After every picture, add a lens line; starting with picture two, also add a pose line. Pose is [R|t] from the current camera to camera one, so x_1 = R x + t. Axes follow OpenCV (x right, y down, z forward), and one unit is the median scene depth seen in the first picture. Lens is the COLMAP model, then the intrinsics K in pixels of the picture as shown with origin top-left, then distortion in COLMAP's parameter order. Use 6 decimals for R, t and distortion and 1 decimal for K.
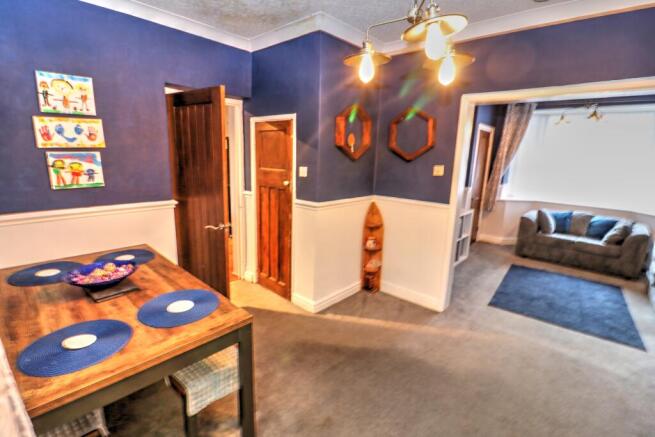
lens RADIAL K [[307.2, 0, 321.2], [0, 307.2, 217.9], [0, 0, 1]] dist [-0.002135, -0.000356]
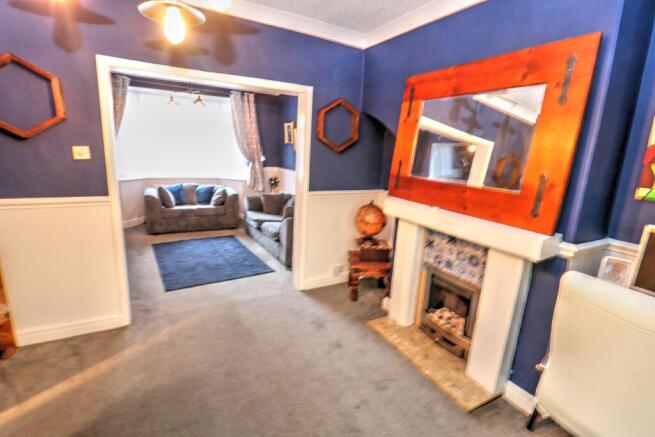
lens RADIAL K [[304.2, 0, 326.4], [0, 304.2, 215.8], [0, 0, 1]] dist [-0.000310, -0.011604]
pose [[0.312065, -0.218432, 0.924610, -0.123706], [0.149386, 0.972386, 0.179300, -0.041829], [-0.938243, 0.082171, 0.336078, 0.182968]]
